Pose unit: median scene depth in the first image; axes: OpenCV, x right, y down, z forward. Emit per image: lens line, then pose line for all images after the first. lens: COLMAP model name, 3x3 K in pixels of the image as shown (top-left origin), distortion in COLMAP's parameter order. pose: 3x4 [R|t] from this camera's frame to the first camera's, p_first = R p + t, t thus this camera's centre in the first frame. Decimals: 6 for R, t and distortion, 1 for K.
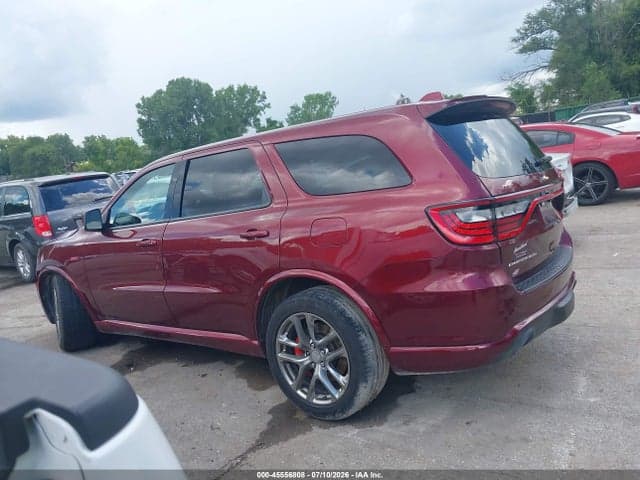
lens RADIAL K [[515.0, 0, 320.0], [0, 515.0, 240.0], [0, 0, 1]] dist [-0.009517, 0.007379]
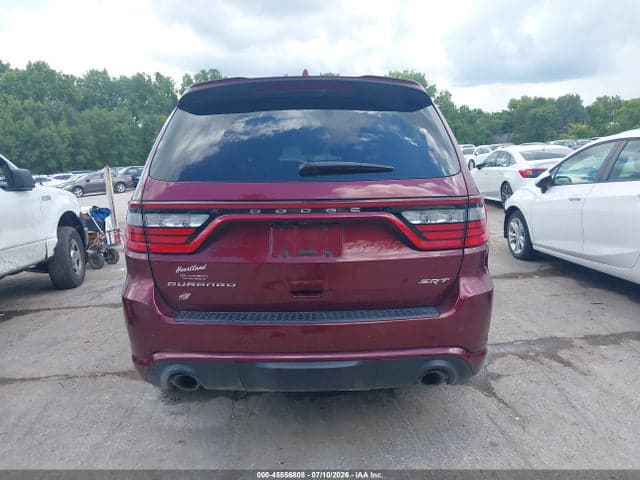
lens RADIAL K [[515.0, 0, 320.0], [0, 515.0, 240.0], [0, 0, 1]] dist [-0.009517, 0.007379]
pose [[0.603675, 0.214764, -0.767758, 0.732690], [-0.157773, 0.976168, 0.149008, -0.119864], [0.781463, 0.031180, 0.623172, 0.414649]]
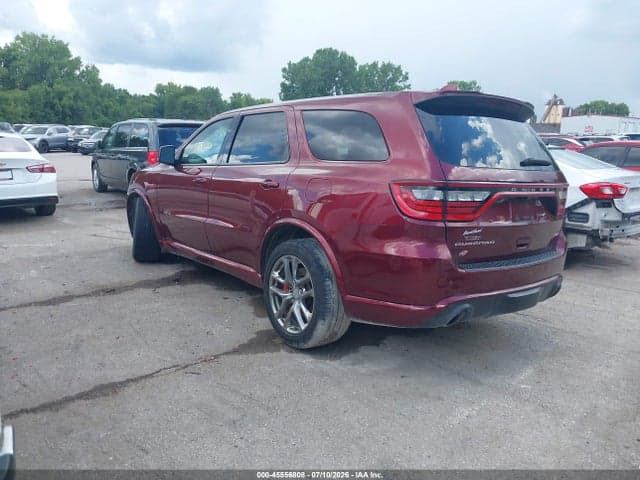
lens RADIAL K [[515.0, 0, 320.0], [0, 515.0, 240.0], [0, 0, 1]] dist [-0.009517, 0.007379]
pose [[0.956009, 0.198286, -0.216168, 0.204443], [-0.189934, 0.980025, 0.058964, 0.018530], [0.223542, -0.015312, 0.974574, -0.103628]]
